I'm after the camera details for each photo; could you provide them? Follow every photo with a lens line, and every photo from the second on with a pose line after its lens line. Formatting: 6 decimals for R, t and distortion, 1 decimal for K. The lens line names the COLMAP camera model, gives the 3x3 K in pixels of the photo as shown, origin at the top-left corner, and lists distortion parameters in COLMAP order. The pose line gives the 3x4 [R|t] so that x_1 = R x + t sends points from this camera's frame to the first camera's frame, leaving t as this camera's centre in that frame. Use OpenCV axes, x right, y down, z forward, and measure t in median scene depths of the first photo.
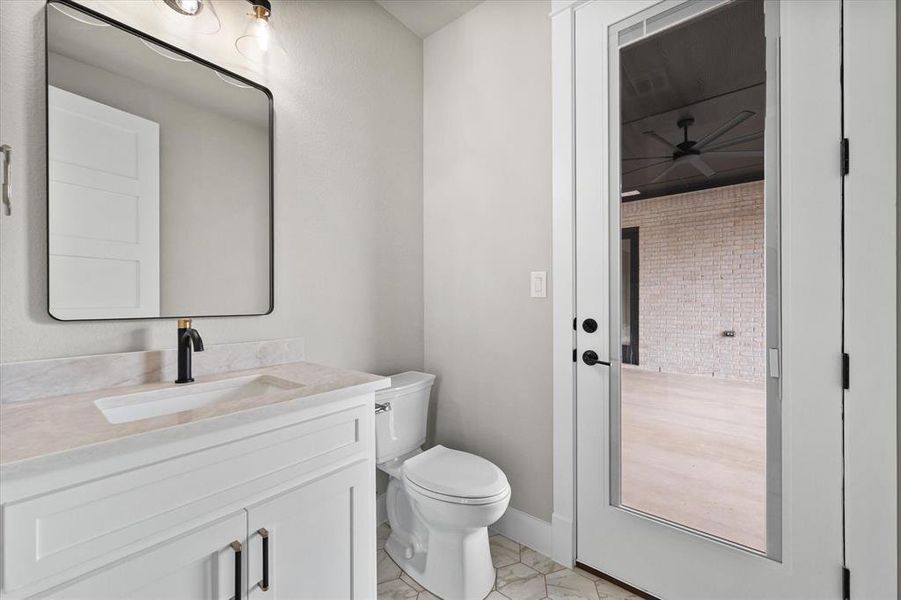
lens RADIAL K [[359.8, 0, 455.5], [0, 359.8, 302.6], [0, 0, 1]] dist [-0.001305, -0.000118]
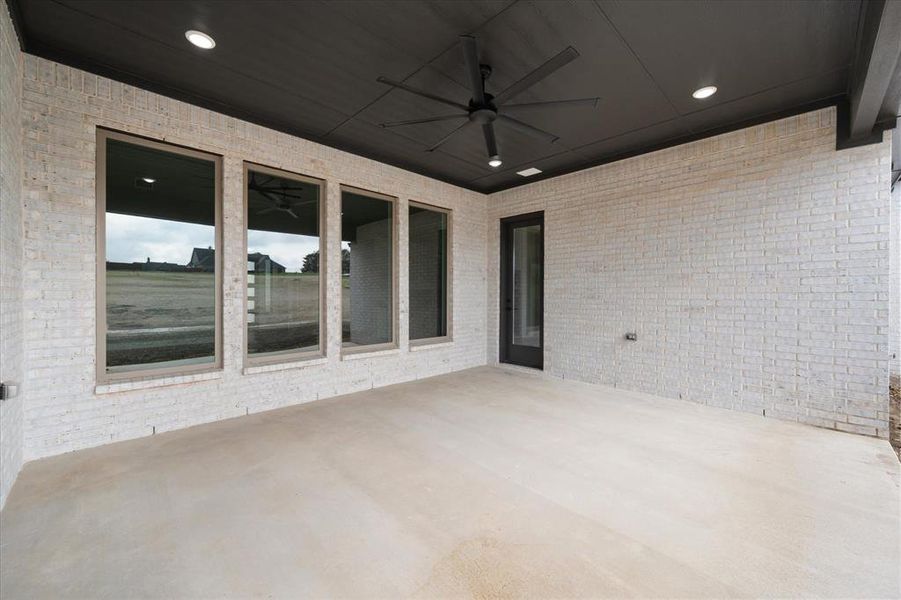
lens RADIAL K [[359.8, 0, 447.4], [0, 359.8, 295.4], [0, 0, 1]] dist [-0.001305, -0.000118]
pose [[0.993346, -0.000469, -0.115168, 0.421844], [0.000878, 0.999993, 0.003501, -0.011053], [0.115165, -0.003579, 0.993340, 0.126127]]
